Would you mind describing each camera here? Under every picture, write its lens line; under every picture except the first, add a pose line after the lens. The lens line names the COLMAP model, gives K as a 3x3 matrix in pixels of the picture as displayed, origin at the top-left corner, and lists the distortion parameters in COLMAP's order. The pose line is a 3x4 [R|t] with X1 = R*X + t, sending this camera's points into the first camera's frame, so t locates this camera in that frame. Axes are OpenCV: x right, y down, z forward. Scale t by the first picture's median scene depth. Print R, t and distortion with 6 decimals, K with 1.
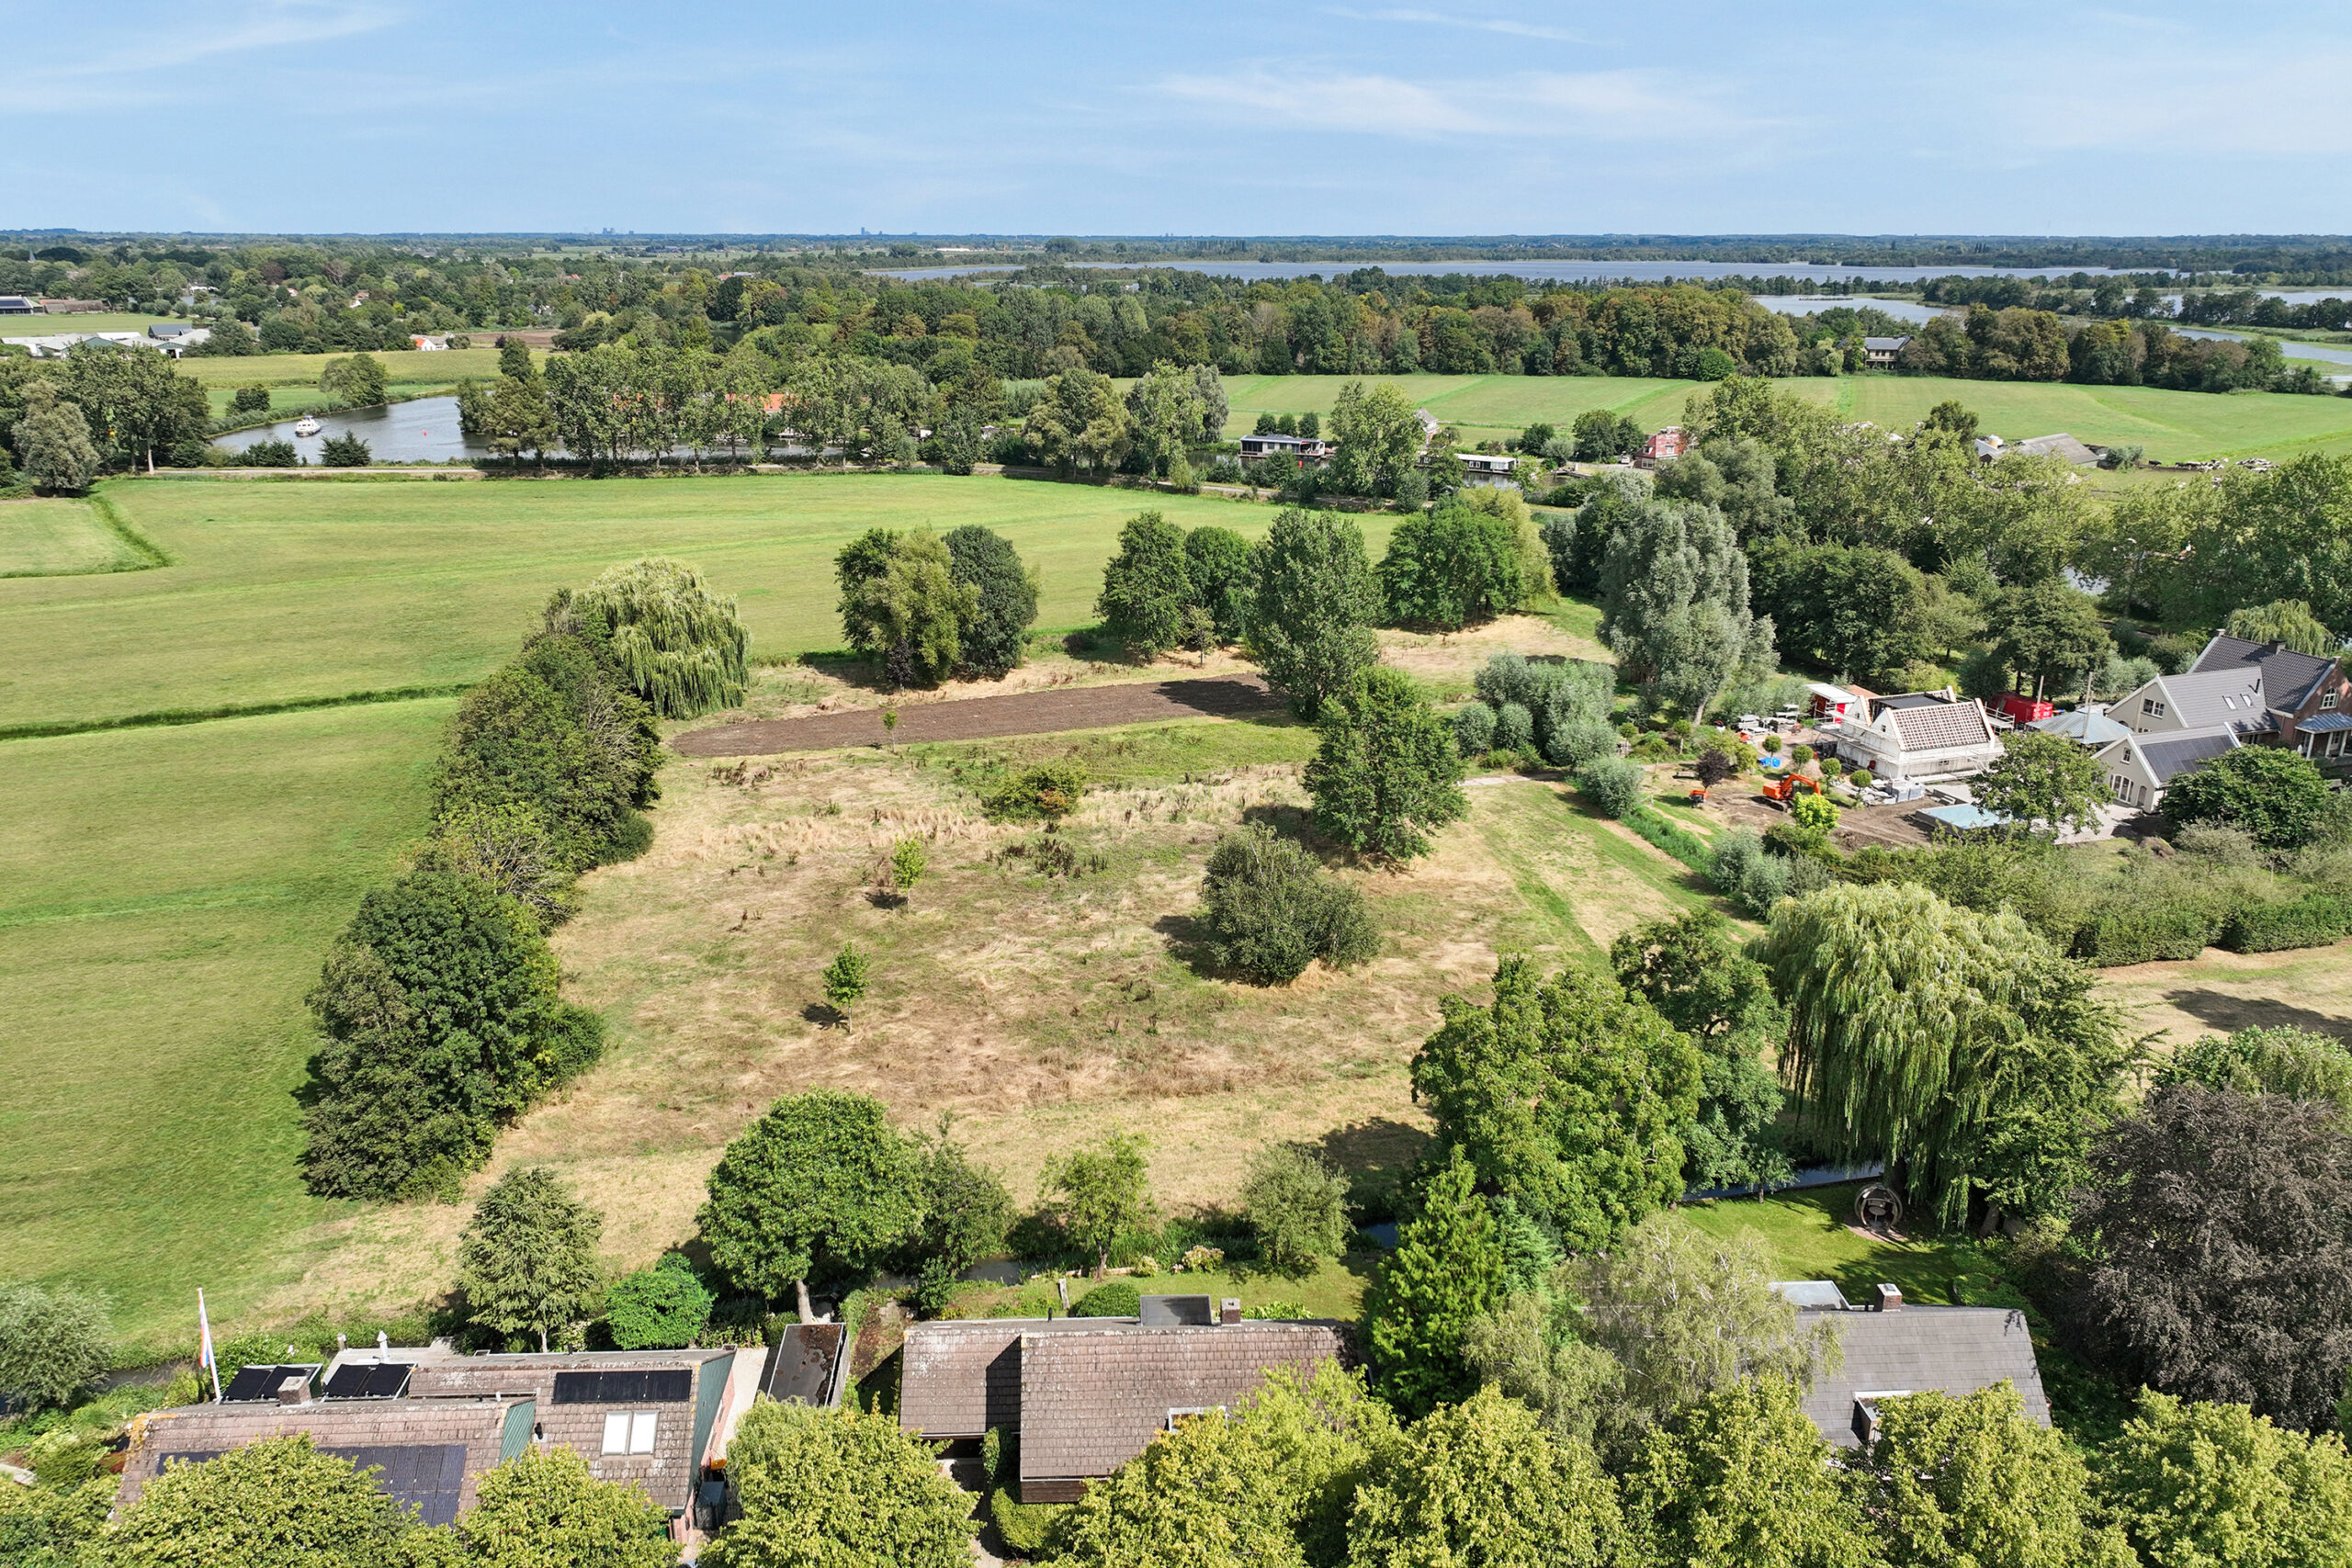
lens RADIAL K [[1694.9, 0, 1200.7], [0, 1694.9, 791.4], [0, 0, 1]] dist [-0.007259, 0.013096]
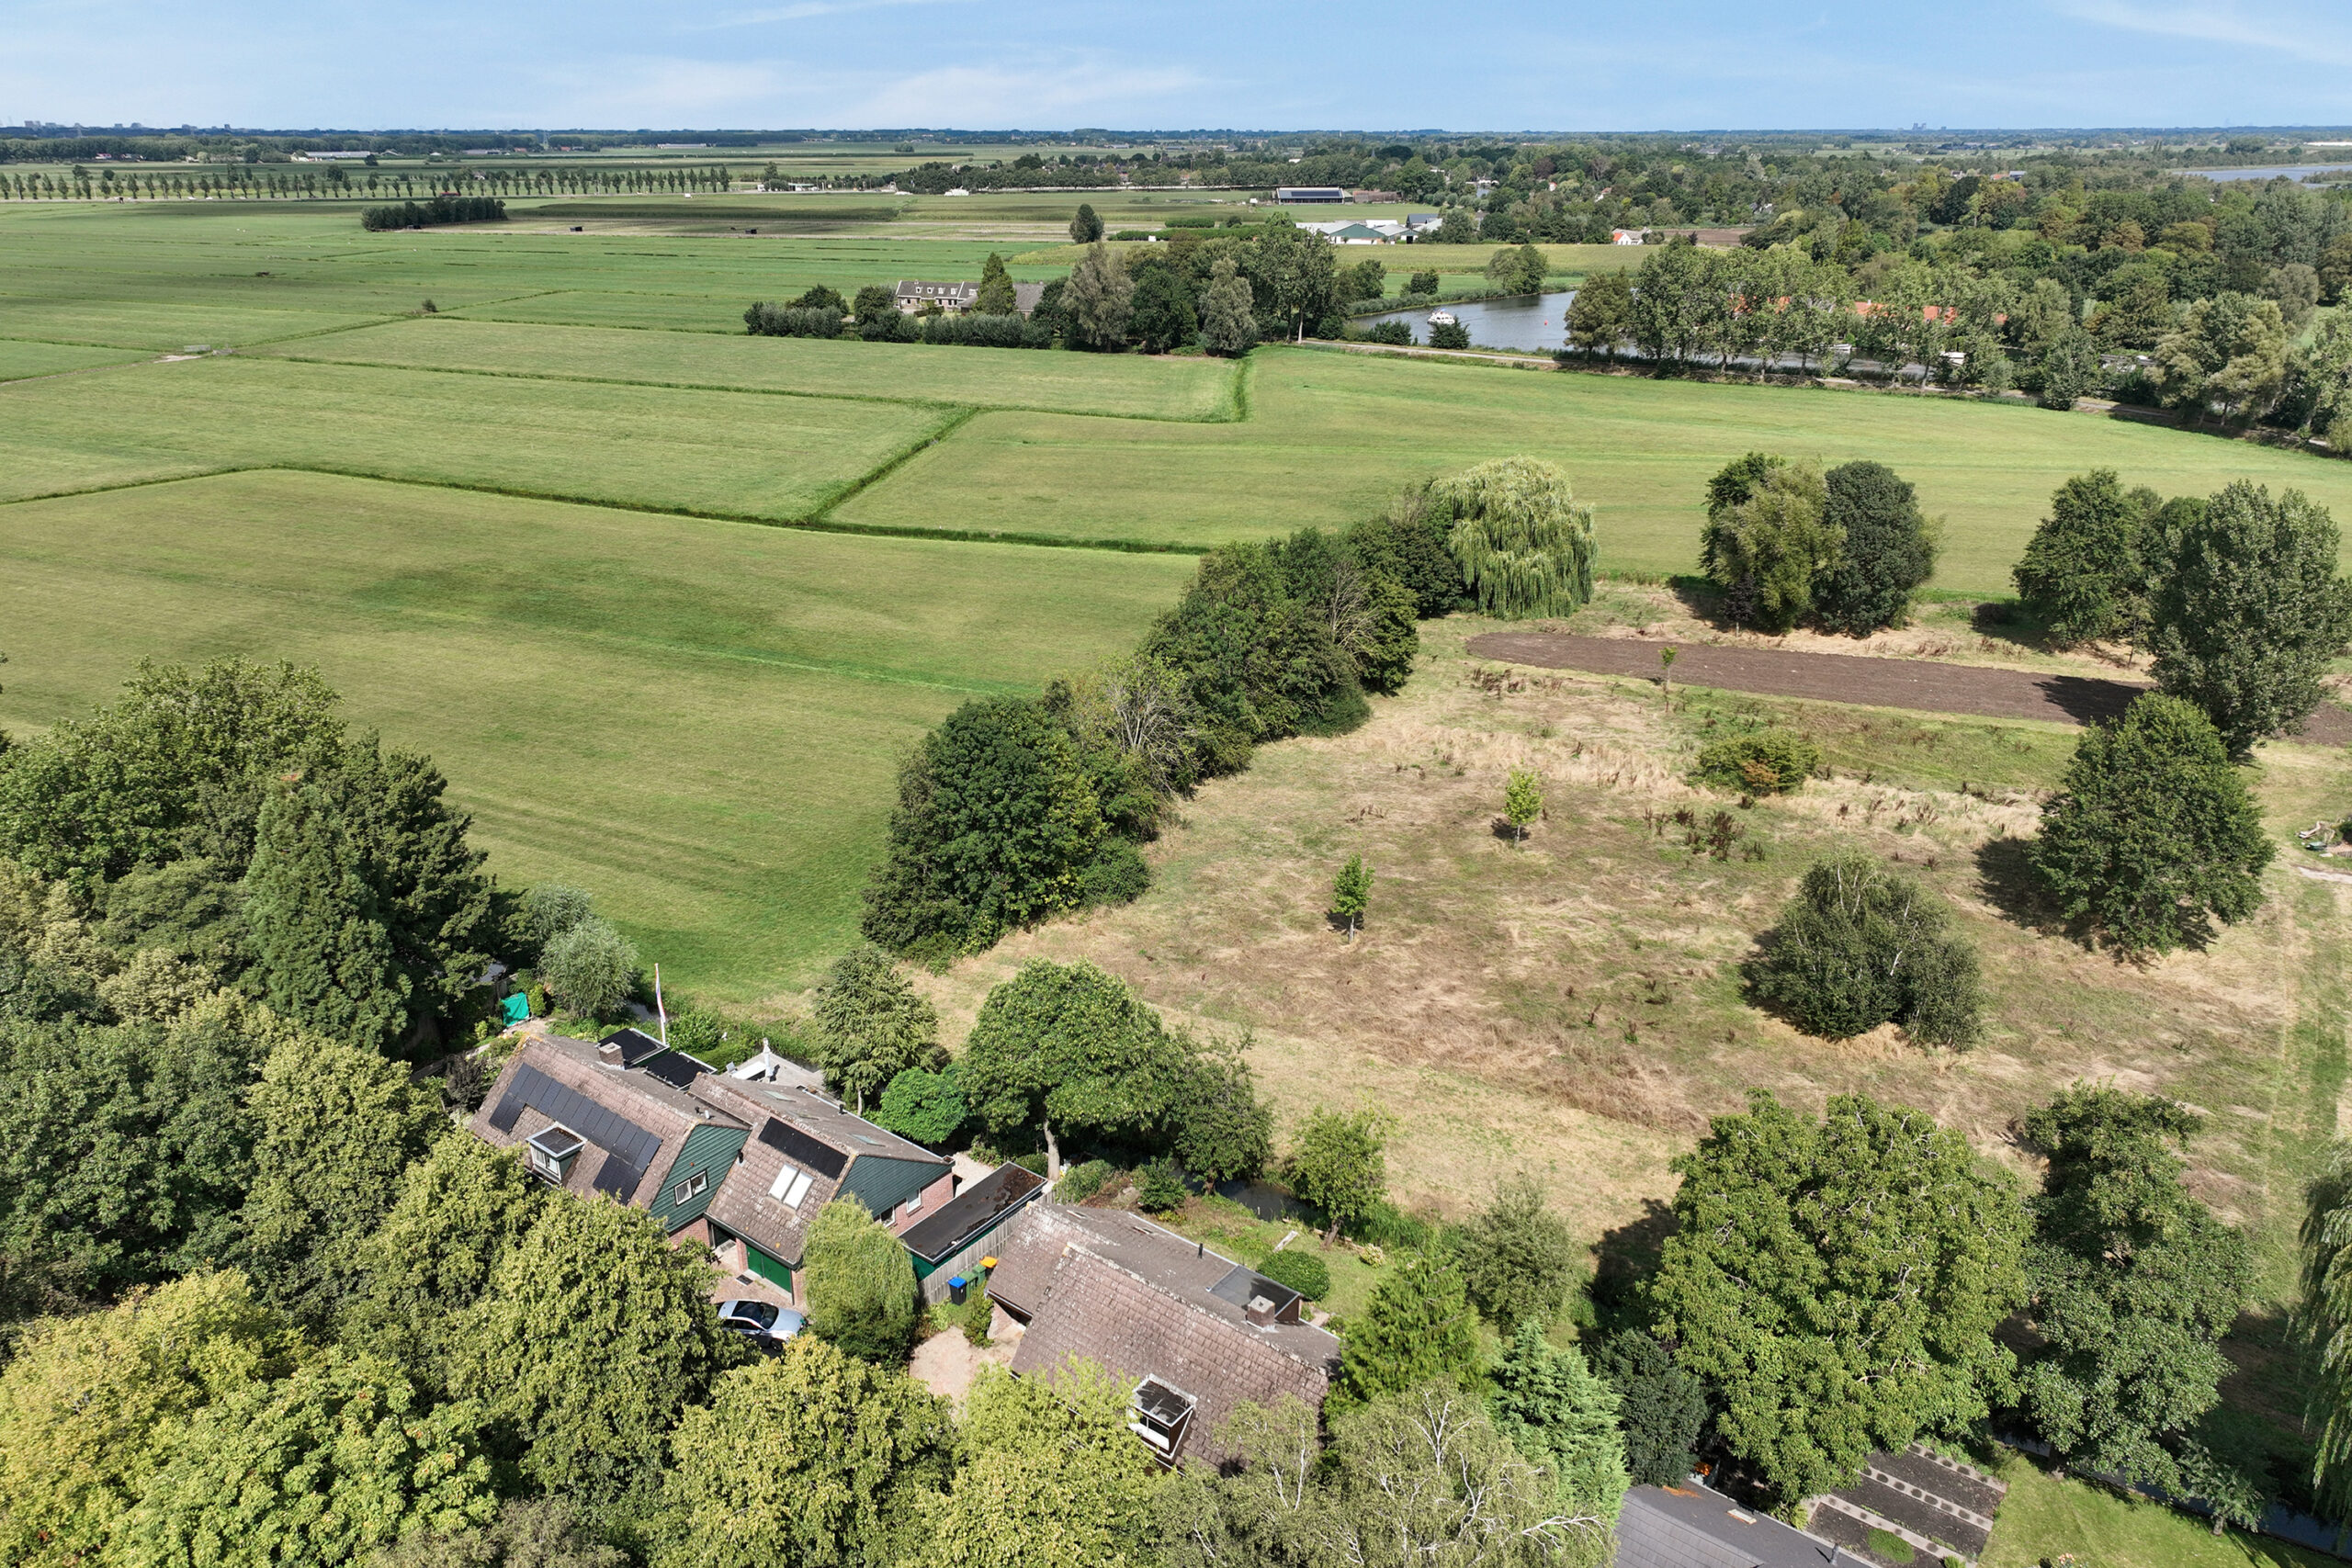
lens RADIAL K [[1694.9, 0, 1200.7], [0, 1694.9, 791.4], [0, 0, 1]] dist [-0.007259, 0.013096]
pose [[0.754370, 0.231600, -0.614238, 0.115191], [-0.197825, 0.972402, 0.123691, -0.018180], [0.625933, 0.028203, 0.779367, 0.057765]]
